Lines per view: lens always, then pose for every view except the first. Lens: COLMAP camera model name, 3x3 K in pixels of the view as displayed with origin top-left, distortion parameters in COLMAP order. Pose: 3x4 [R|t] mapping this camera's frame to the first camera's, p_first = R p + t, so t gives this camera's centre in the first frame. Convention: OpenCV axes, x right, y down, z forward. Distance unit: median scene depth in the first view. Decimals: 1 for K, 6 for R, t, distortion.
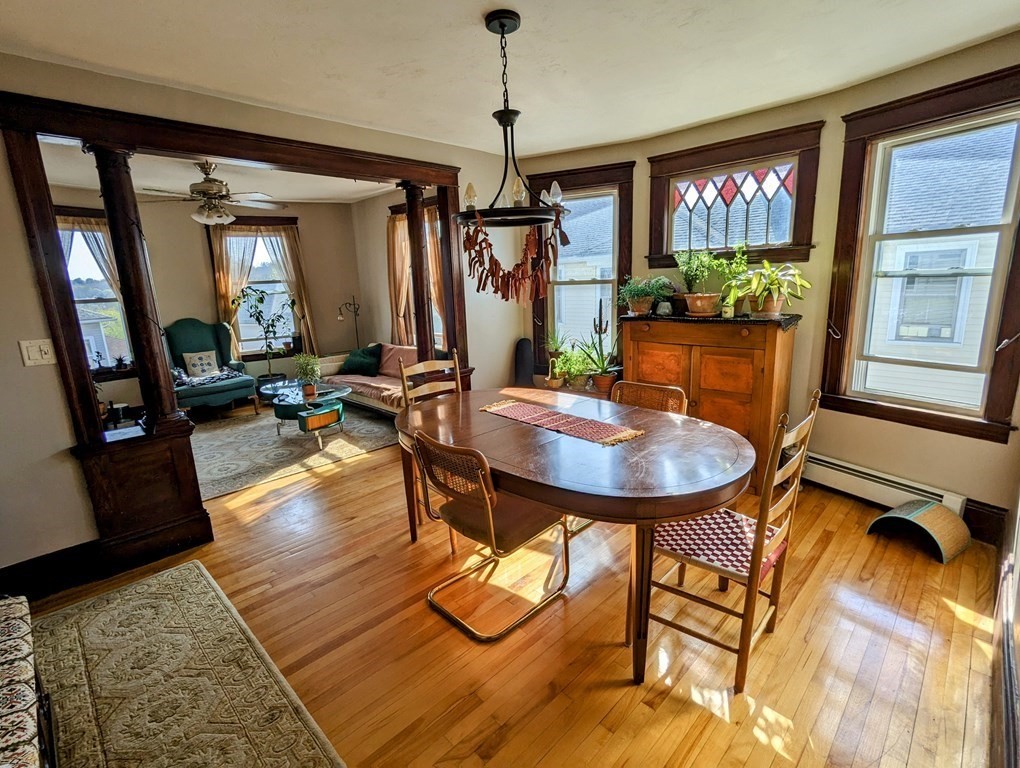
lens RADIAL K [[478.7, 0, 512.0], [0, 478.7, 384.9], [0, 0, 1]] dist [0.007570, 0.000915]
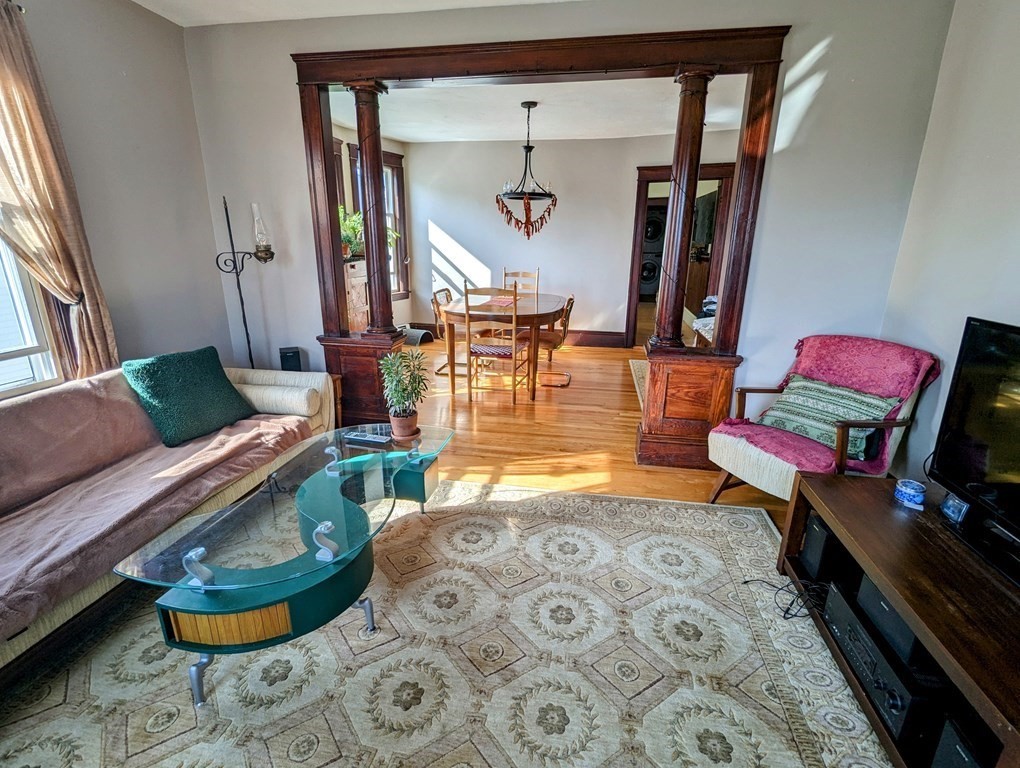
lens RADIAL K [[478.7, 0, 511.8], [0, 478.7, 385.8], [0, 0, 1]] dist [0.007570, 0.000915]
pose [[-0.573581, -0.202309, 0.793773, -0.618710], [0.188082, 0.910607, 0.367995, -0.131142], [-0.797264, 0.360370, -0.484256, 0.809539]]
